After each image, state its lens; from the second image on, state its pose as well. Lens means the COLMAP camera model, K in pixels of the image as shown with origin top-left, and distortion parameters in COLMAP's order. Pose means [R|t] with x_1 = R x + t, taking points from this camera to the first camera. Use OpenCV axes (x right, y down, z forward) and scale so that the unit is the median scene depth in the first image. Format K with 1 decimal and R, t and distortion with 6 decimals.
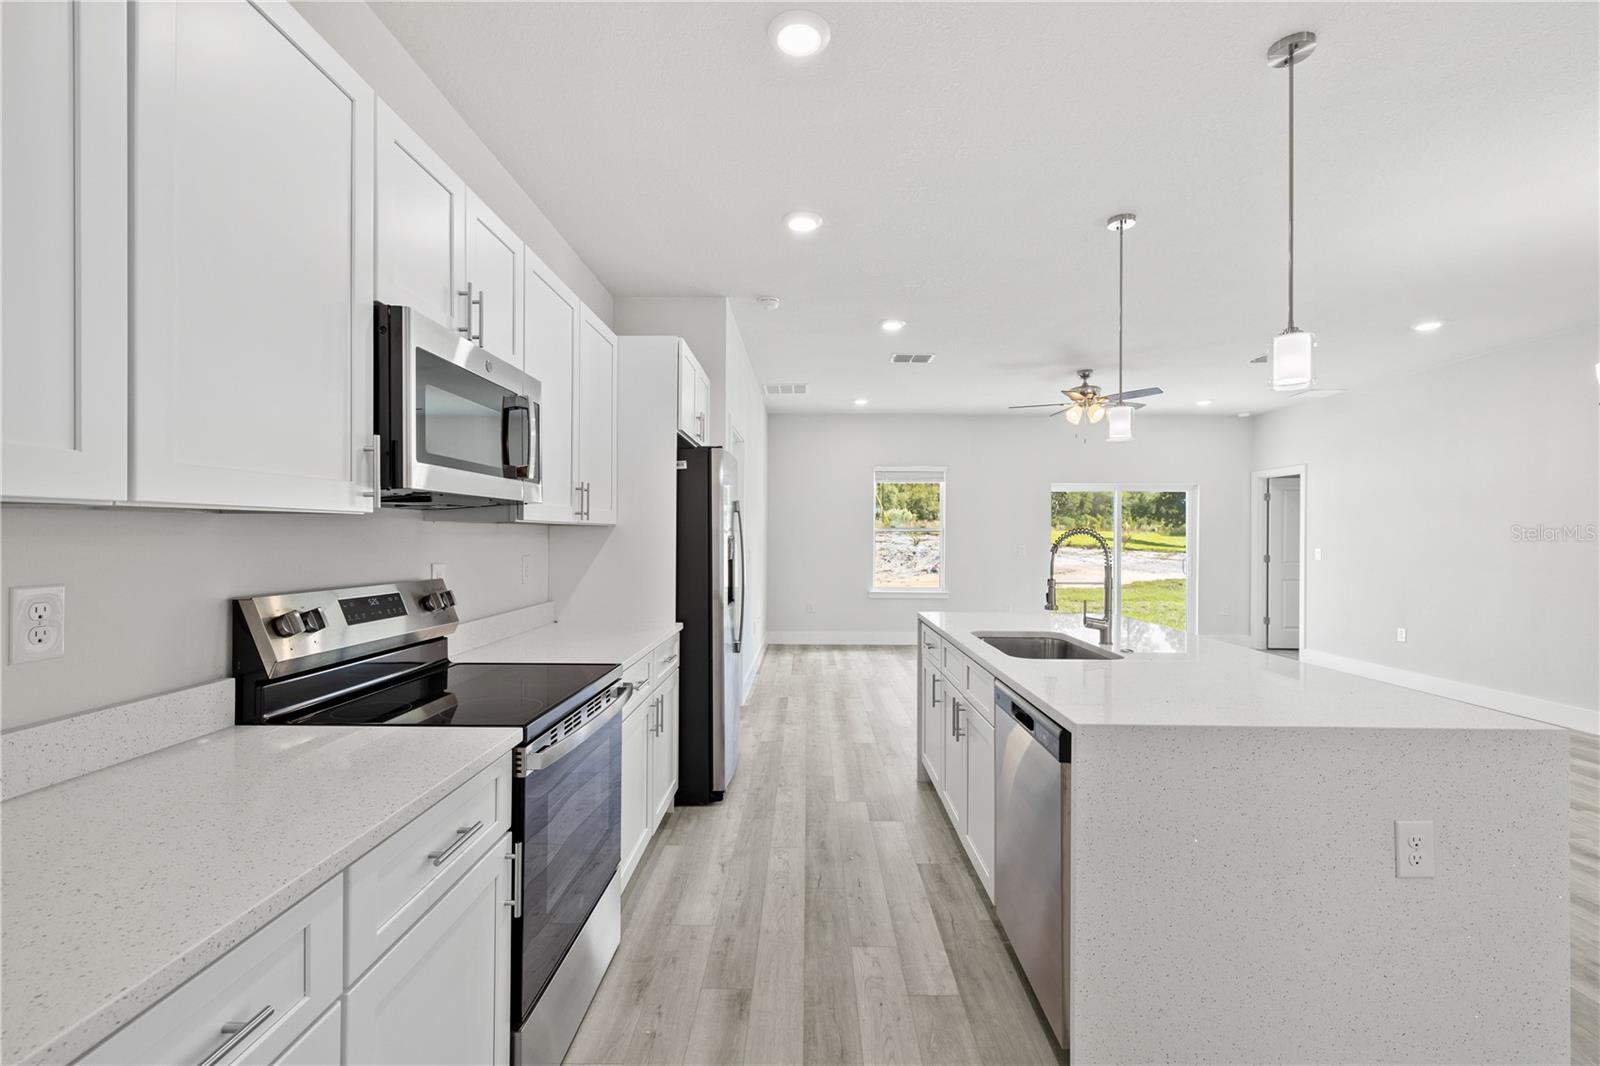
lens RADIAL K [[677.8, 0, 800.3], [0, 677.8, 536.5], [0, 0, 1]] dist [0.000370, 0.000035]
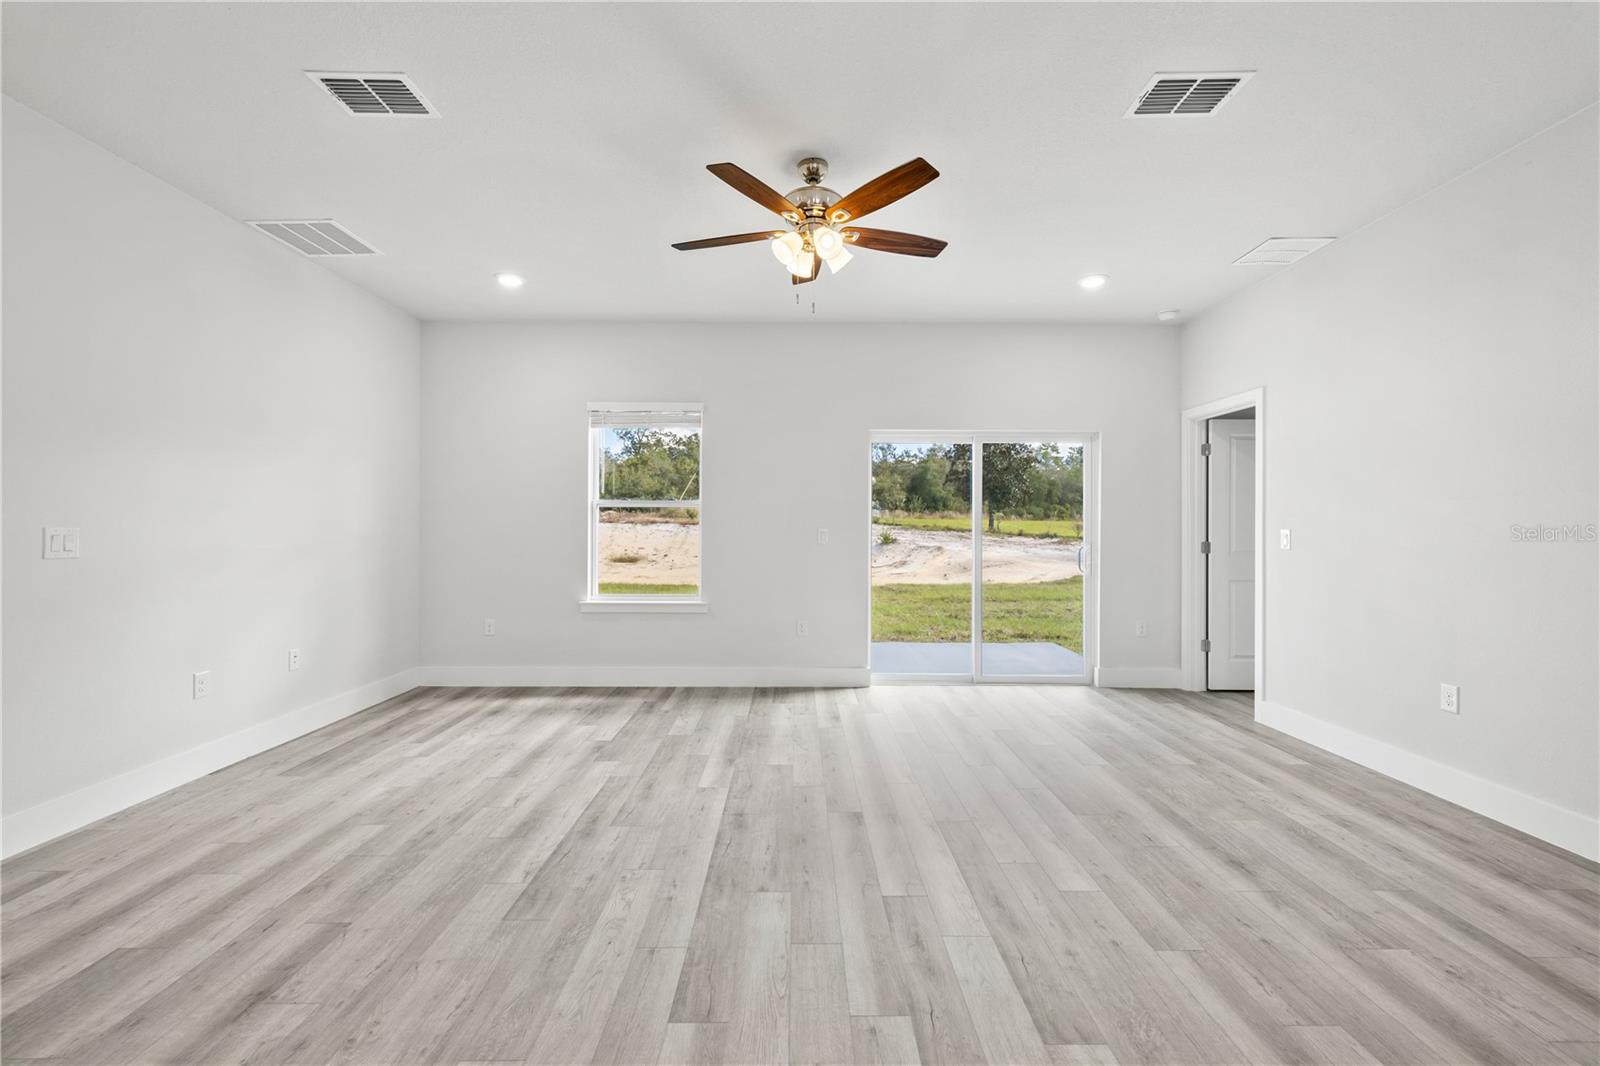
lens RADIAL K [[677.8, 0, 798.3], [0, 677.8, 532.6], [0, 0, 1]] dist [0.000370, 0.000035]
pose [[0.999527, -0.007337, 0.029882, 0.290993], [0.007160, 0.999956, 0.006003, 0.012157], [-0.029924, -0.005786, 0.999535, 0.380968]]
